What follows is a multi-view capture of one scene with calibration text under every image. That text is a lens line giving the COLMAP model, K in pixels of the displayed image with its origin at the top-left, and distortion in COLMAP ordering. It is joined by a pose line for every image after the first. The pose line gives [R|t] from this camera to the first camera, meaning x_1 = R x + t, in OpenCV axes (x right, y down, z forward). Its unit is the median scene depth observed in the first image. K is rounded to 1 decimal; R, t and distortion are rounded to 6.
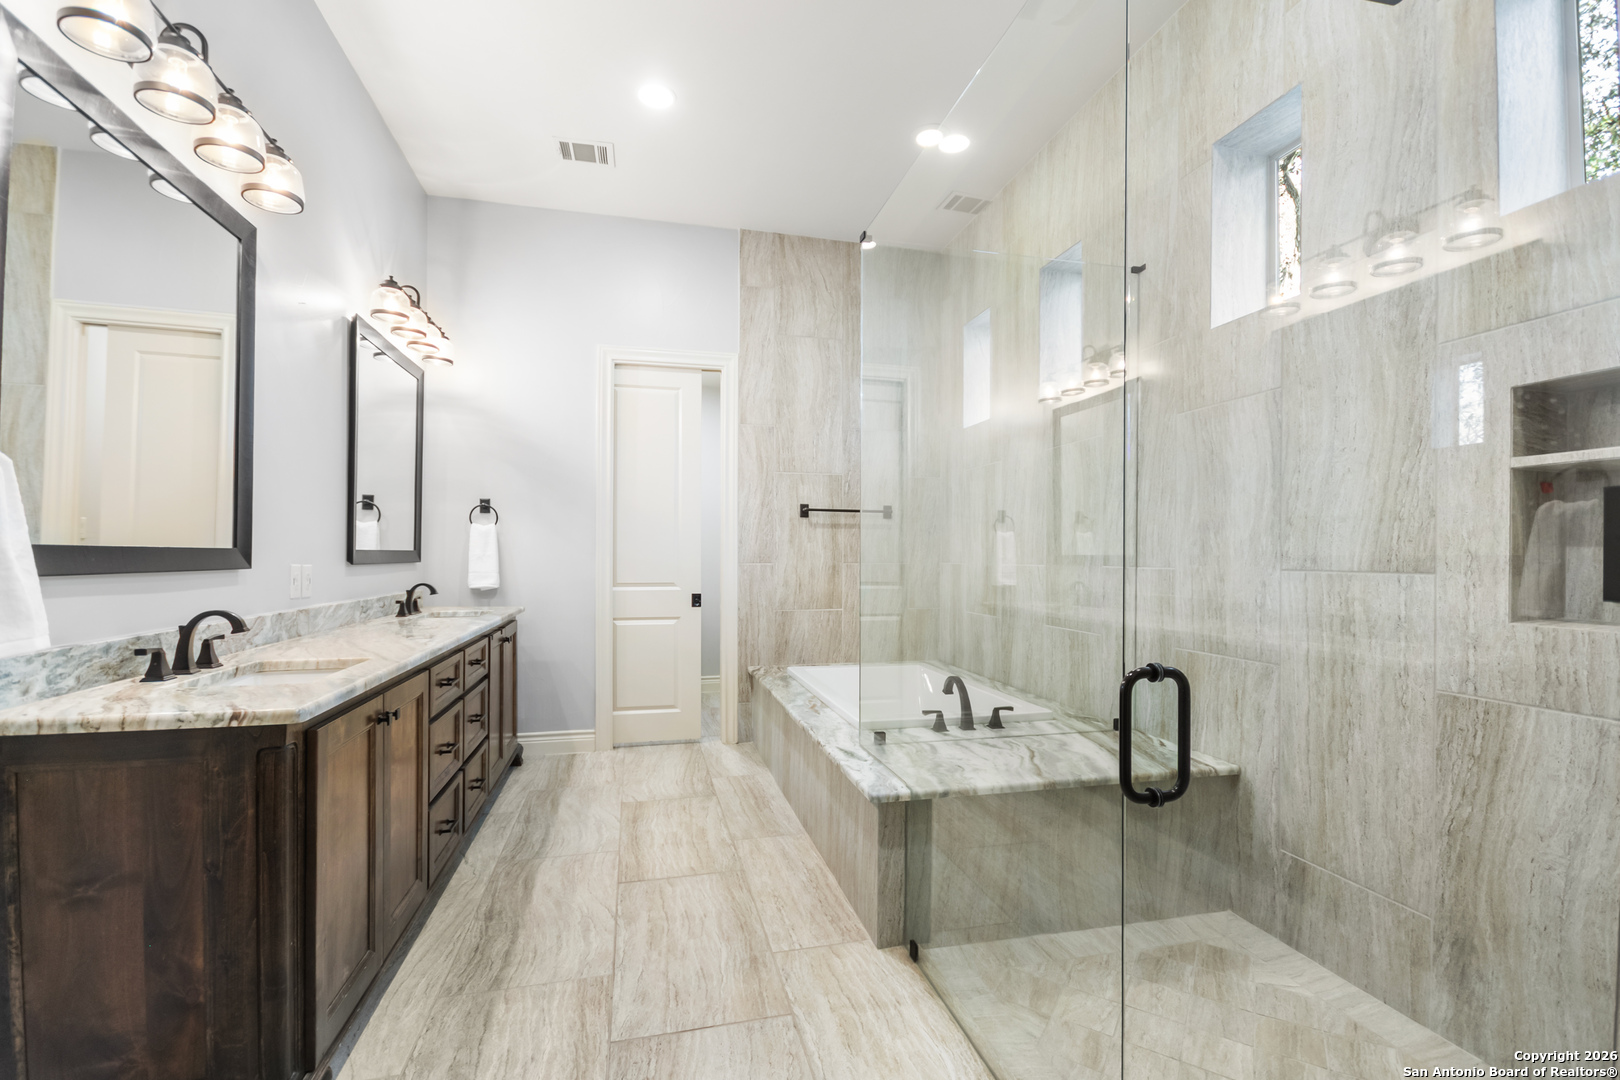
lens RADIAL K [[722.1, 0, 809.0], [0, 722.1, 547.2], [0, 0, 1]] dist [0.006751, -0.006591]
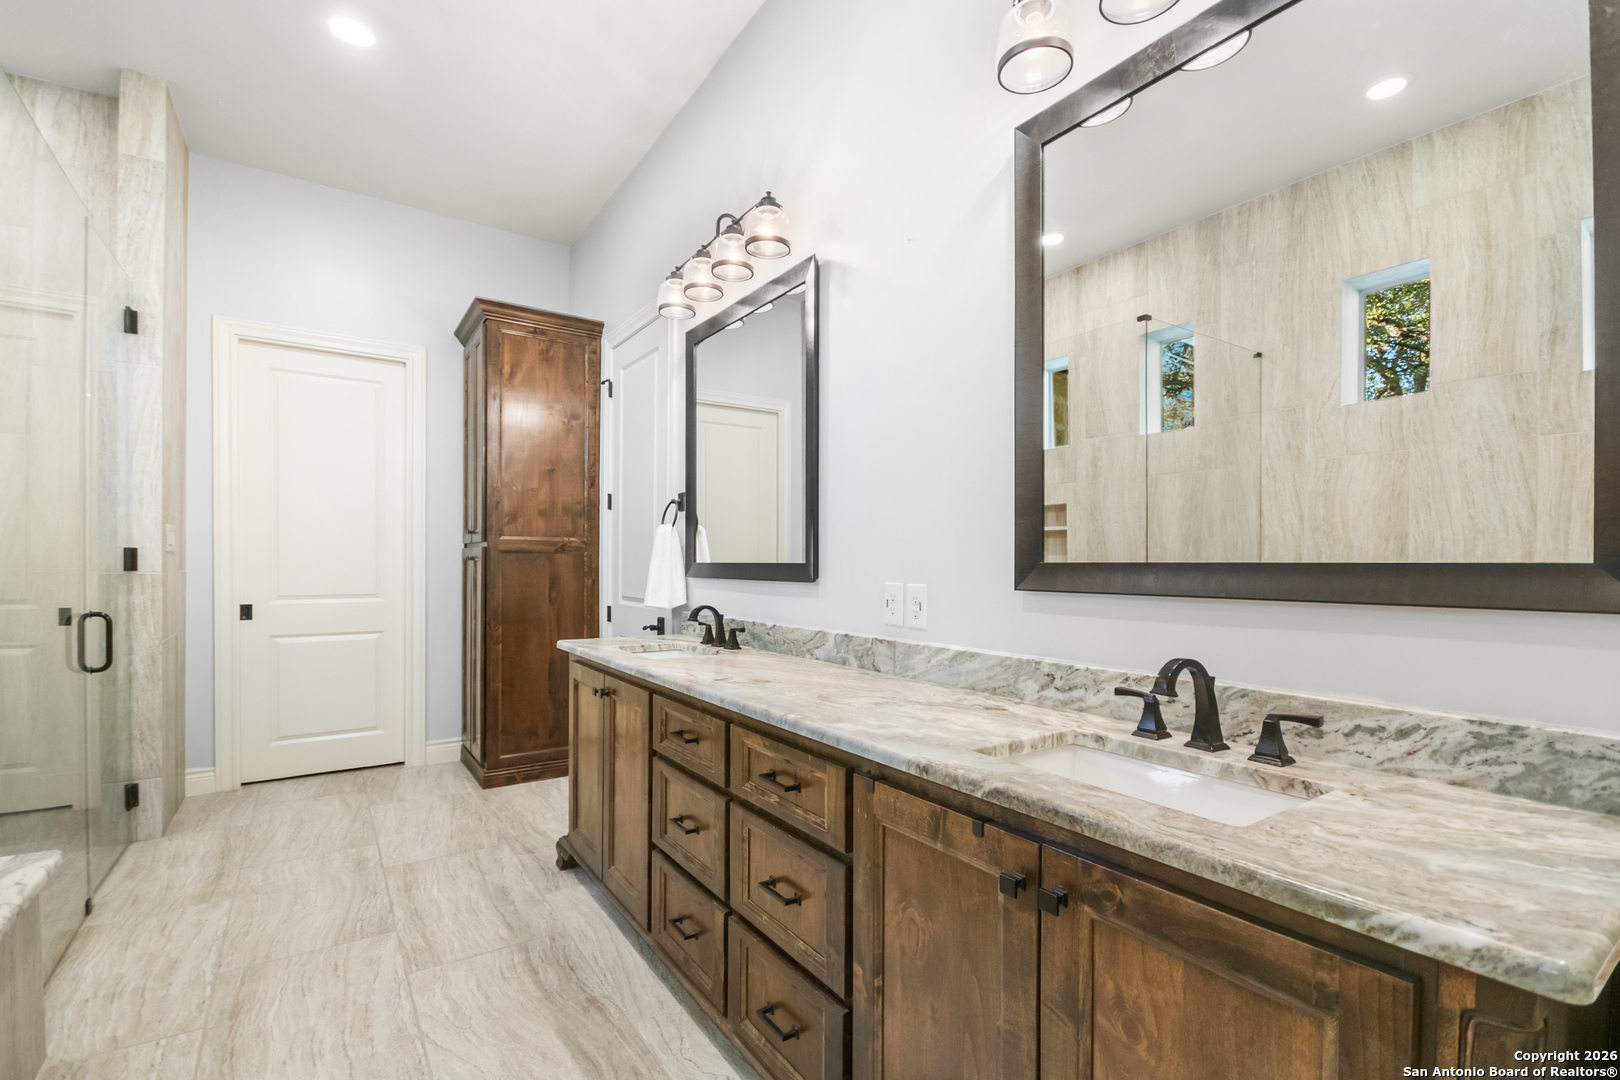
lens RADIAL K [[722.1, 0, 832.9], [0, 722.1, 562.0], [0, 0, 1]] dist [0.006751, -0.006591]
pose [[-0.924486, 0.001457, -0.381214, -0.399474], [0.003919, 0.999976, -0.005683, 0.005409], [0.381196, -0.006748, -0.924470, 1.989229]]
